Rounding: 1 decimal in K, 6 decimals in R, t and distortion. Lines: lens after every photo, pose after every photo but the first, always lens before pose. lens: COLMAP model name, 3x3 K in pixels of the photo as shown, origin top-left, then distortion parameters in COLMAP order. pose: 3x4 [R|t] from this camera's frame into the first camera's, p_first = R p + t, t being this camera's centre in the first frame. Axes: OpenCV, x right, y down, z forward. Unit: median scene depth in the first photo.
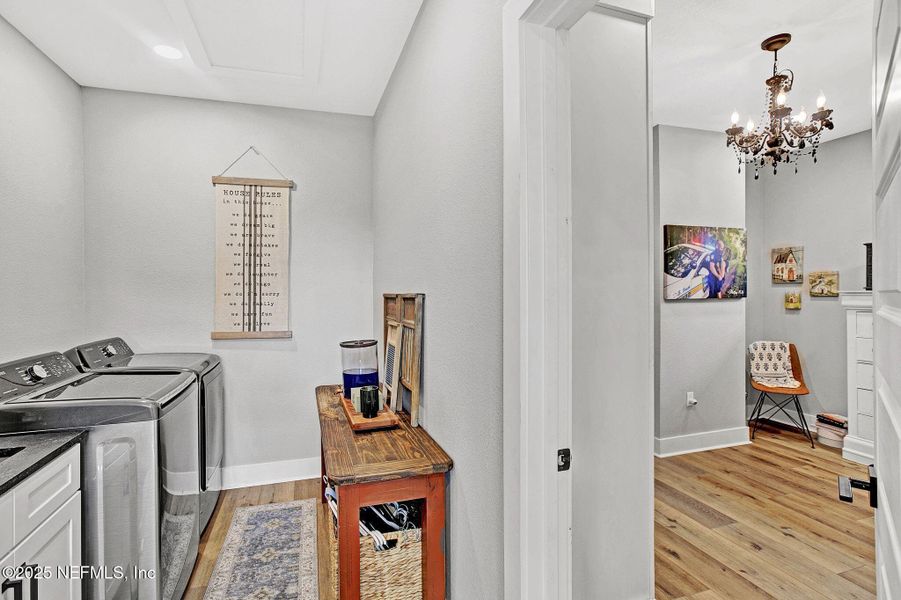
lens RADIAL K [[435.7, 0, 450.5], [0, 435.7, 300.0], [0, 0, 1]] dist [-0.024958, 0.000291]
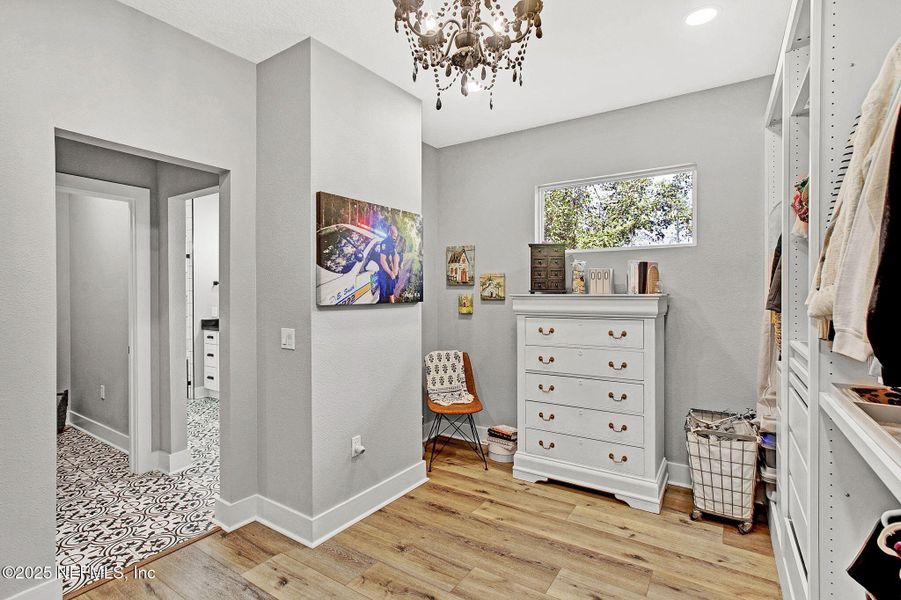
lens RADIAL K [[435.7, 0, 450.5], [0, 435.7, 300.0], [0, 0, 1]] dist [-0.024958, 0.000291]
pose [[0.785324, 0.000131, 0.619085, 0.230300], [-0.000484, 1.000000, 0.000401, -0.009606], [-0.619085, -0.000615, 0.785324, 0.337417]]
